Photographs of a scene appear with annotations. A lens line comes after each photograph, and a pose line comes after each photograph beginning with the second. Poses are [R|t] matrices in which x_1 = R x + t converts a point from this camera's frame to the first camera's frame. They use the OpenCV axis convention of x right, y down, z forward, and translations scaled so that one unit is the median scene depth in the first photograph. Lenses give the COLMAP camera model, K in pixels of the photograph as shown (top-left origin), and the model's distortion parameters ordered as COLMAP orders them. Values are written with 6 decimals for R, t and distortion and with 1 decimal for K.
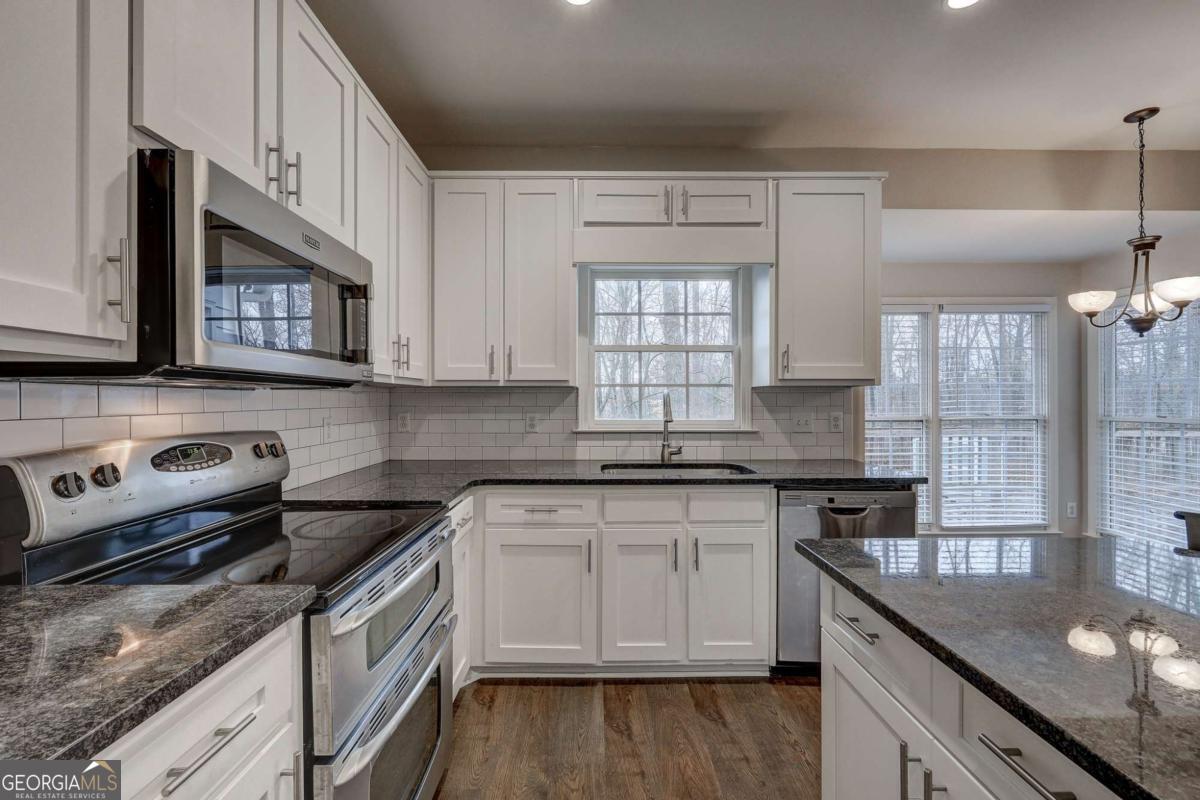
lens RADIAL K [[483.1, 0, 600.0], [0, 483.1, 400.0], [0, 0, 1]] dist [0.000006, 0.000024]
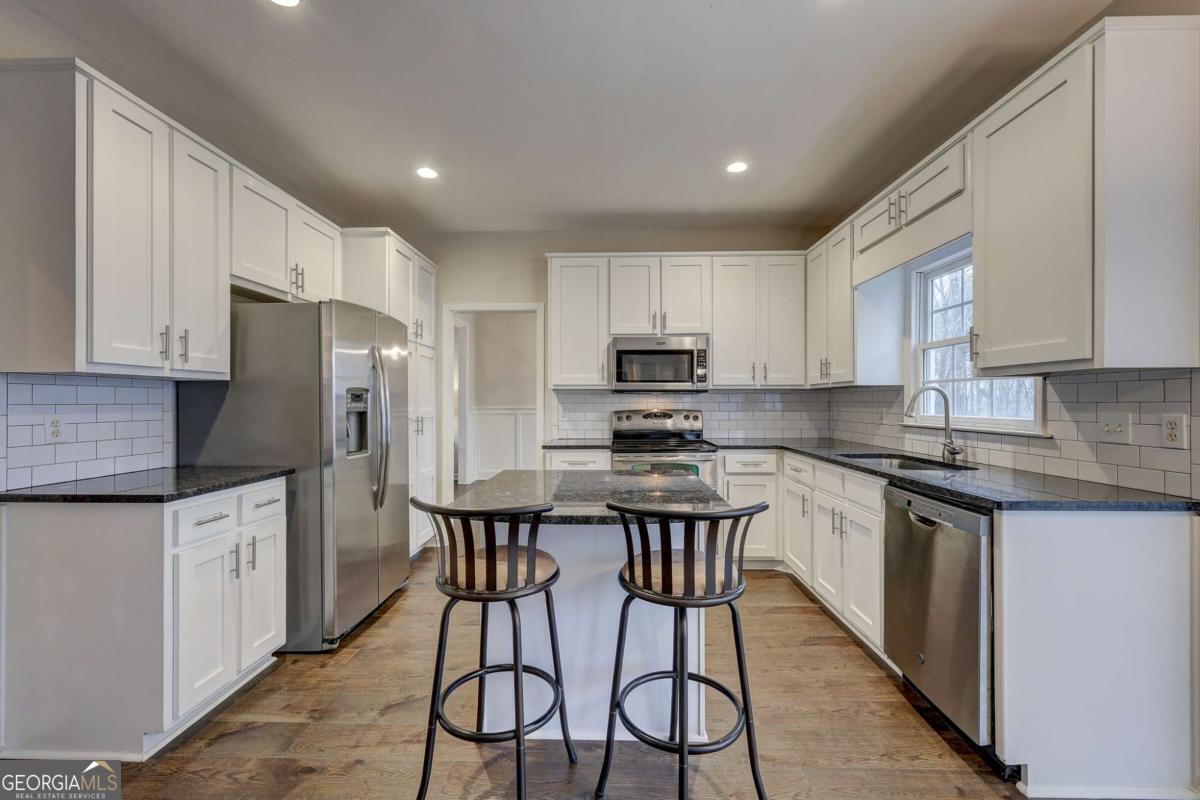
lens RADIAL K [[493.4, 0, 598.5], [0, 493.4, 398.9], [0, 0, 1]] dist [-0.000681, 0.000023]
pose [[-0.037512, -0.005481, -0.999281, 1.230478], [0.000999, 0.999984, -0.005522, 0.012362], [0.999296, -0.001205, -0.037506, 0.380511]]
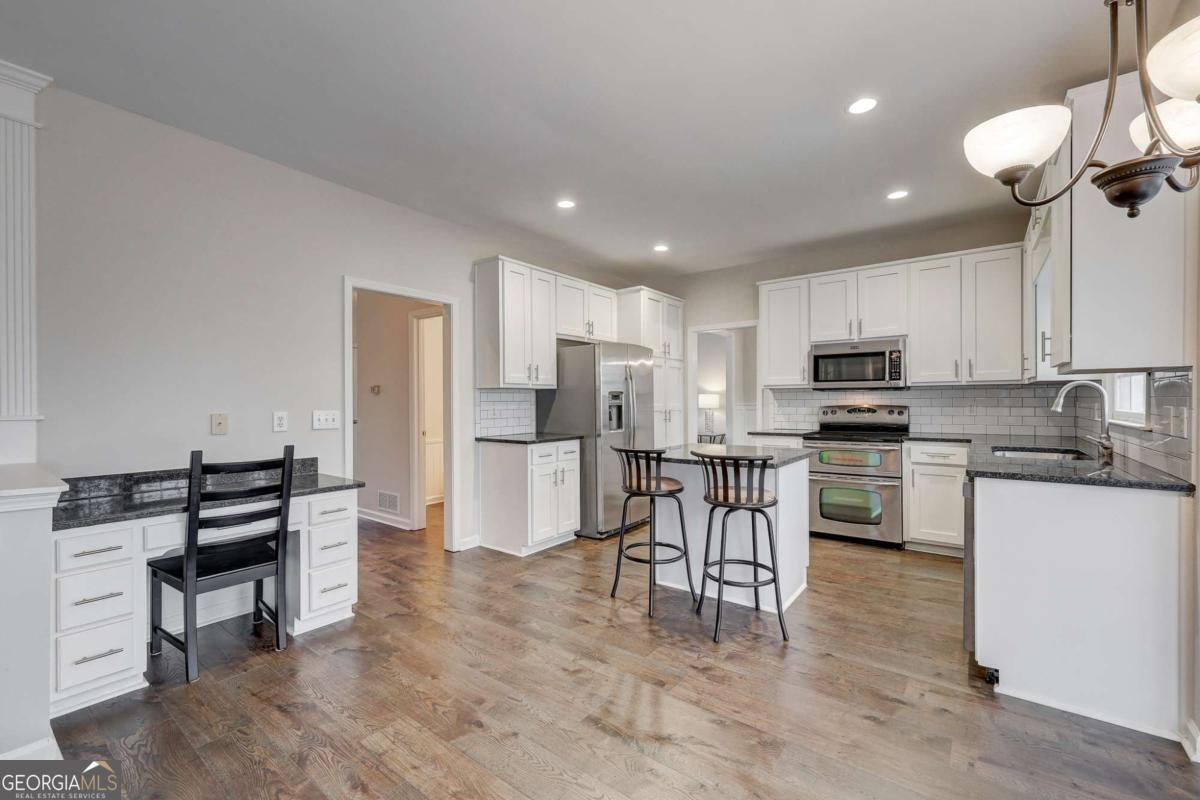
lens RADIAL K [[498.8, 0, 593.7], [0, 498.8, 396.4], [0, 0, 1]] dist [0.000819, 0.000053]
pose [[-0.622120, -0.000795, -0.782922, 1.672972], [0.006963, 0.999954, -0.006548, 0.011791], [0.782891, -0.009525, -0.622086, 0.898677]]
